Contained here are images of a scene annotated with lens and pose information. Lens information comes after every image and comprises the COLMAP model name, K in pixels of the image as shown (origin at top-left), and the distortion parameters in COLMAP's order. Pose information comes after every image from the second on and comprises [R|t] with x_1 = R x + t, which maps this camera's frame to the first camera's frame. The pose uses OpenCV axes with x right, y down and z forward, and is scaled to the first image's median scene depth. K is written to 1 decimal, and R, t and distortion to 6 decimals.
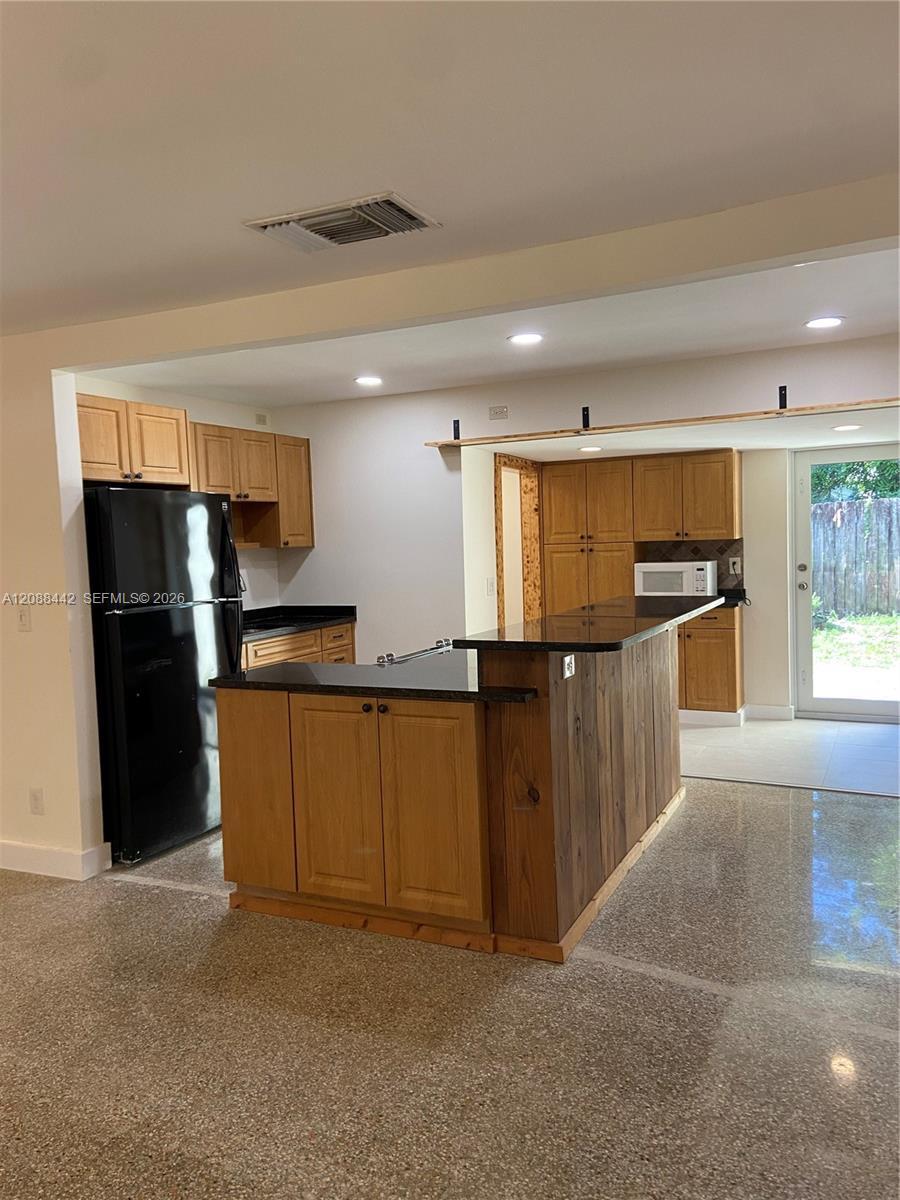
lens RADIAL K [[902.1, 0, 450.0], [0, 902.1, 600.0], [0, 0, 1]] dist [0.083672, -0.067506]
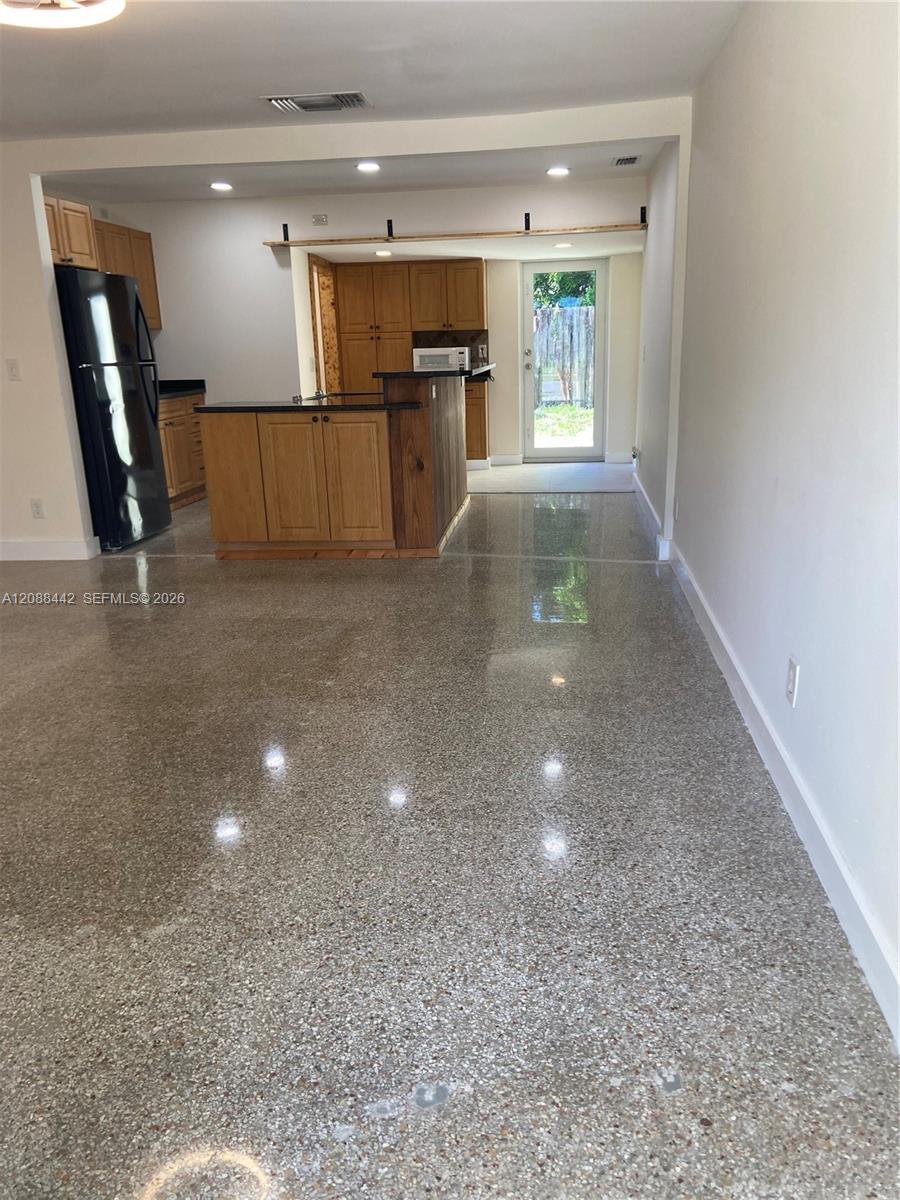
lens RADIAL K [[894.5, 0, 459.4], [0, 894.5, 600.6], [0, 0, 1]] dist [0.120989, -0.157590]
pose [[0.941566, -0.086139, 0.325629, -0.211132], [0.020251, 0.979475, 0.200547, 0.062716], [-0.336220, -0.182233, 0.923984, -0.334697]]
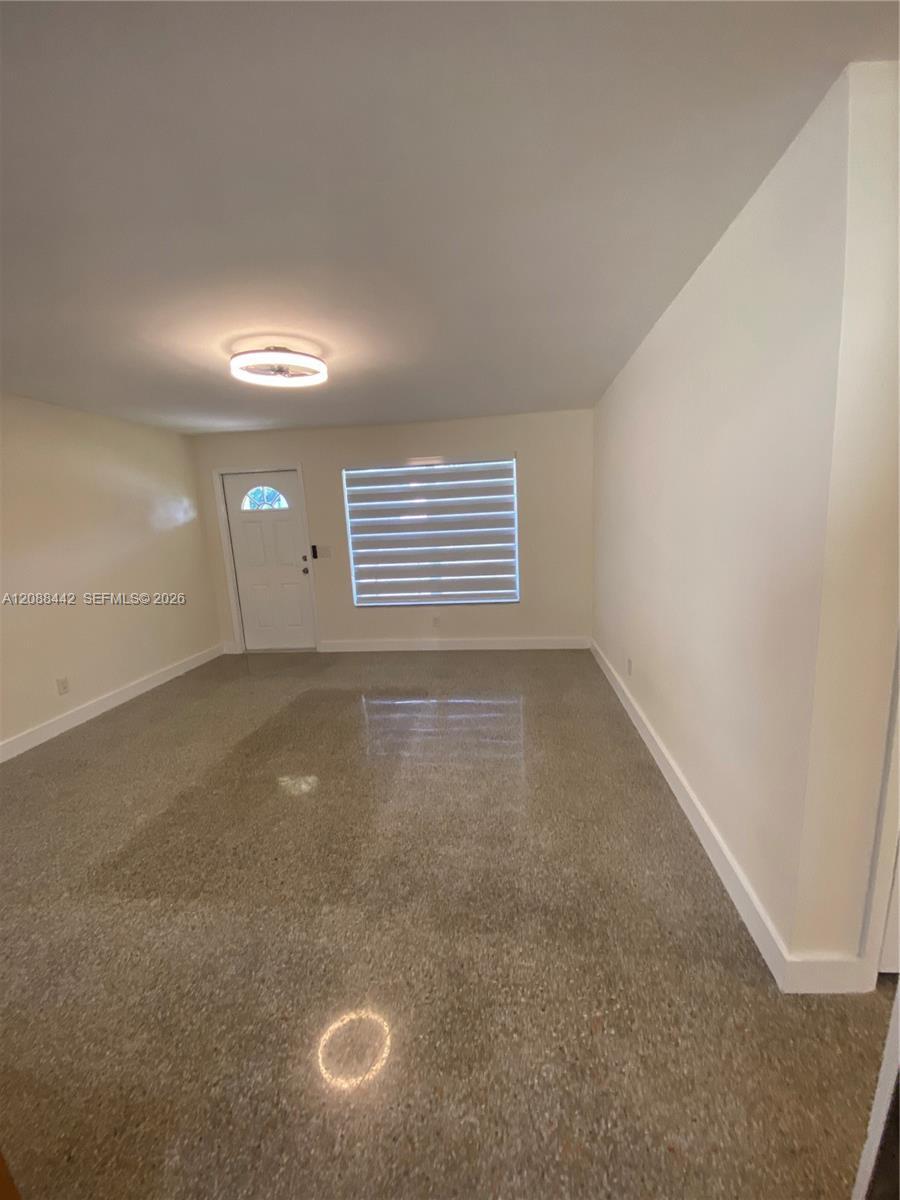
lens RADIAL K [[475.5, 0, 458.2], [0, 475.5, 598.0], [0, 0, 1]] dist [0.015465, -0.016893]
pose [[-0.936730, 0.142853, -0.319577, -0.221484], [0.060752, 0.965431, 0.253481, -0.038524], [0.344740, 0.218029, -0.913027, 0.665804]]
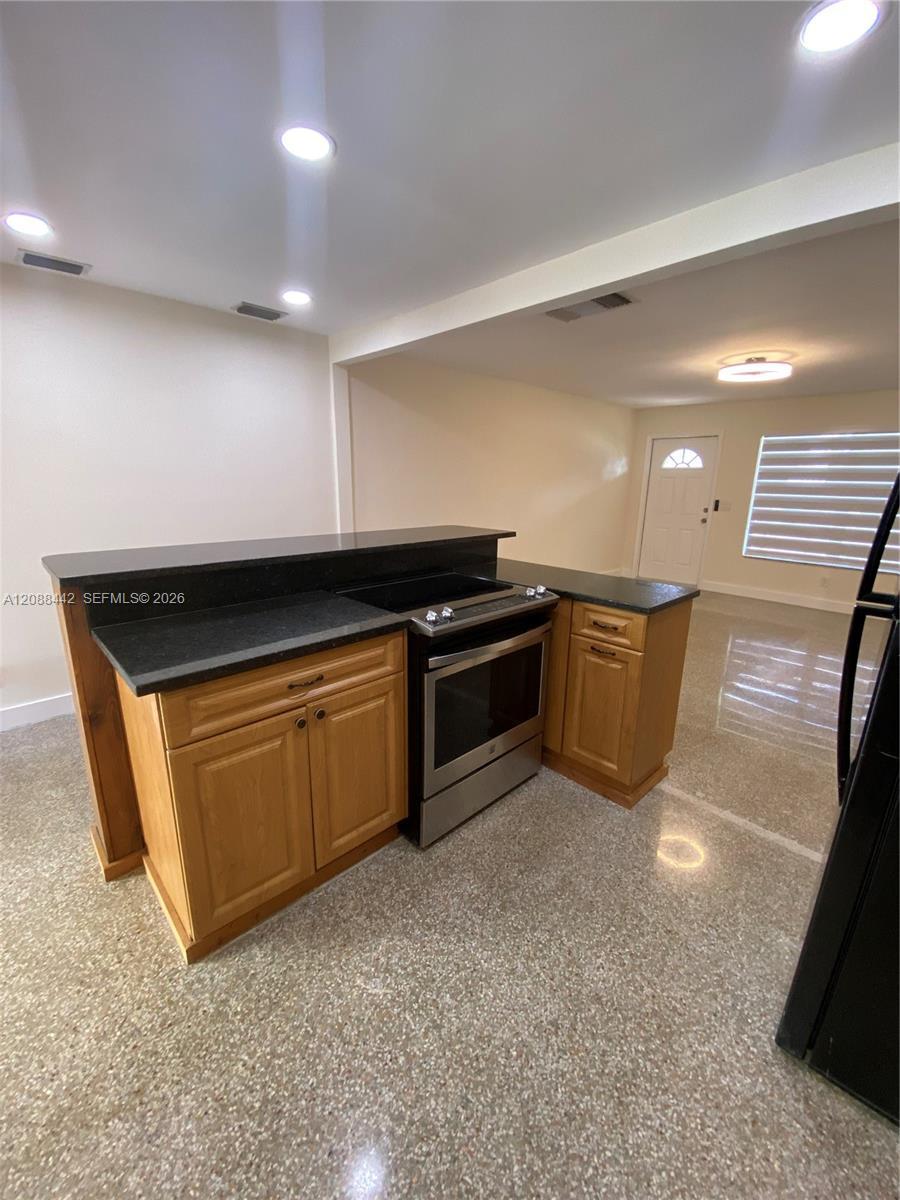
lens RADIAL K [[481.5, 0, 458.2], [0, 481.5, 601.5], [0, 0, 1]] dist [0.031632, -0.022662]
pose [[-0.941724, -0.060956, 0.330818, -0.098197], [0.043330, 0.953271, 0.298993, -0.057608], [-0.333585, 0.295903, -0.895077, 0.966777]]
